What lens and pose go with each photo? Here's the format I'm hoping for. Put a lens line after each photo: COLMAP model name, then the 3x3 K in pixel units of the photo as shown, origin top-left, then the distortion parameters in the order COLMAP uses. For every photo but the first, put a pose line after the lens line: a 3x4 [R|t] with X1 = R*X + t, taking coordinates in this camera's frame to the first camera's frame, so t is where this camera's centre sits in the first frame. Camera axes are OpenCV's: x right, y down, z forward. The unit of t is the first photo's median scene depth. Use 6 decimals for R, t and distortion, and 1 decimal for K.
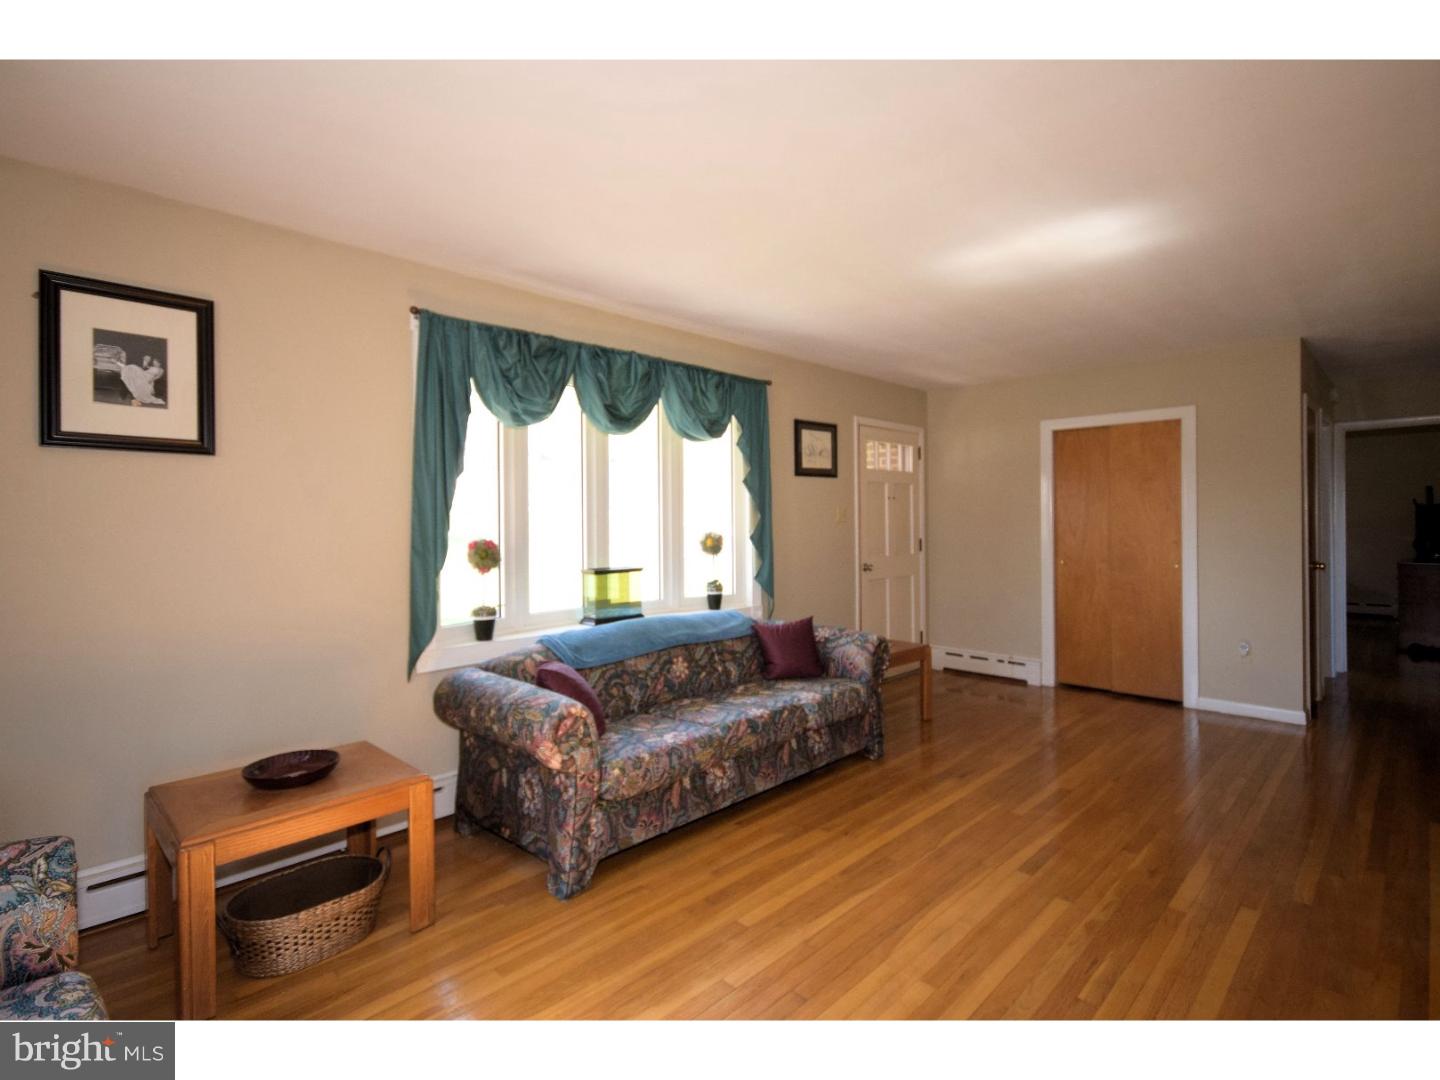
lens RADIAL K [[712.8, 0, 727.7], [0, 712.8, 530.7], [0, 0, 1]] dist [-0.012128, -0.000135]
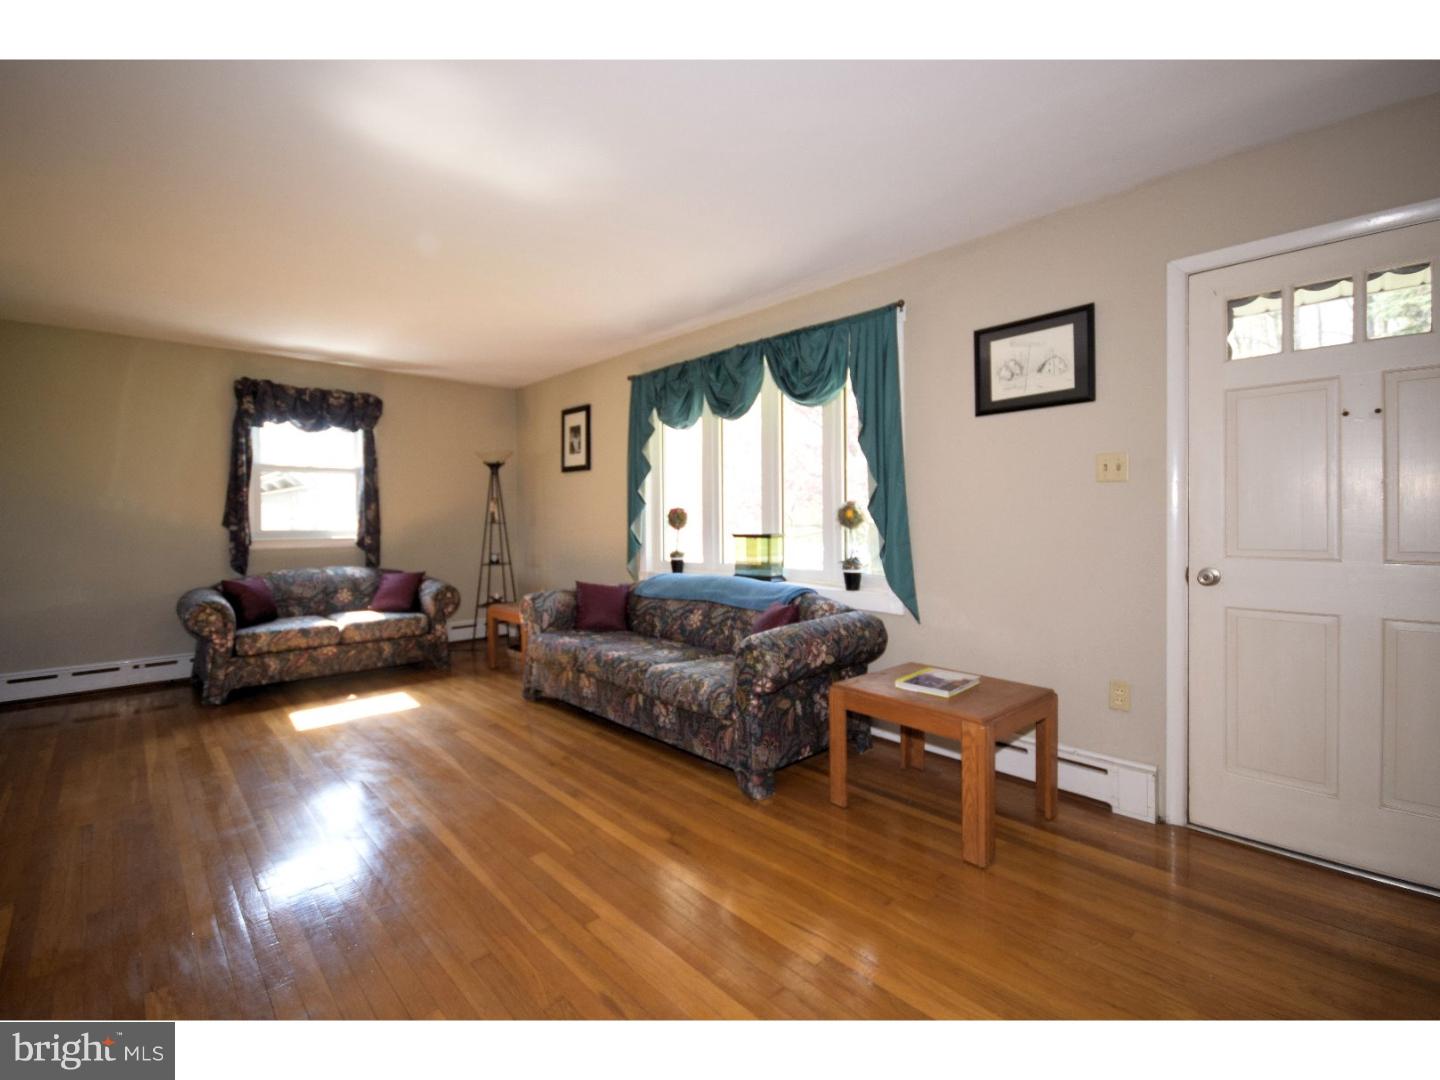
lens RADIAL K [[633.4, 0, 724.3], [0, 633.4, 530.1], [0, 0, 1]] dist [0.013867, 0.000033]
pose [[-0.037725, 0.031632, -0.998787, 1.052958], [-0.005774, 0.999475, 0.031871, 0.016170], [0.999271, 0.006970, -0.037523, 1.190456]]
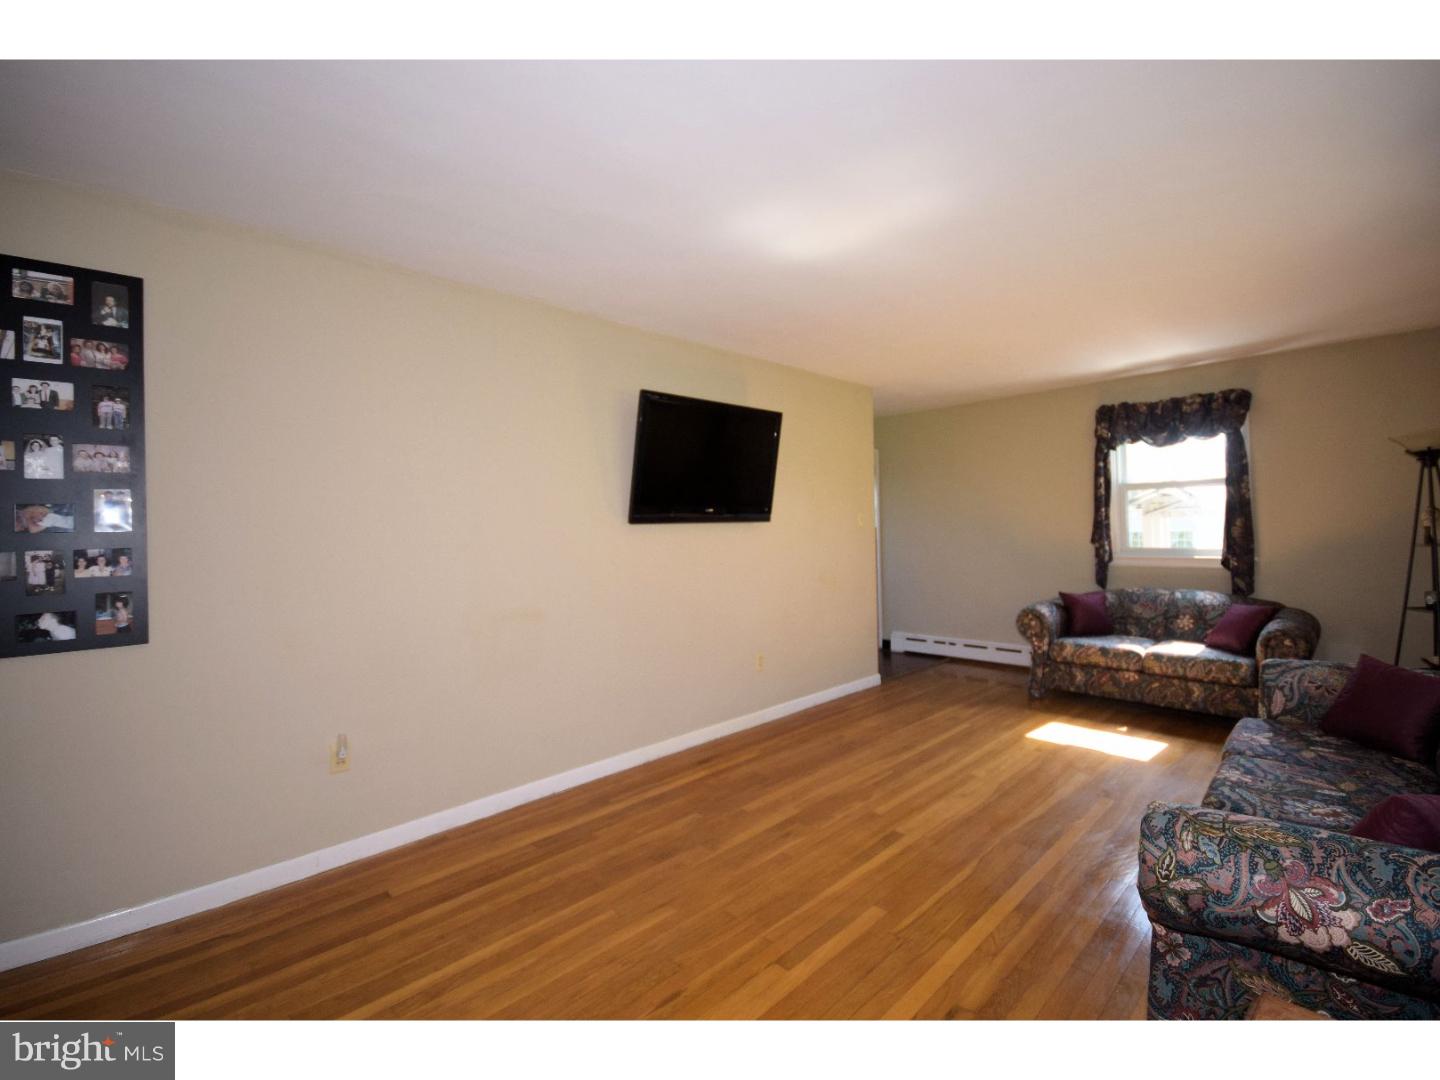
lens RADIAL K [[643.5, 0, 728.3], [0, 643.5, 521.2], [0, 0, 1]] dist [-0.007020, -0.000705]
pose [[-0.999491, 0.027634, 0.015909, 0.531266], [0.027636, 0.999618, -0.000137, -0.019649], [-0.015907, 0.000303, -0.999873, 1.629534]]
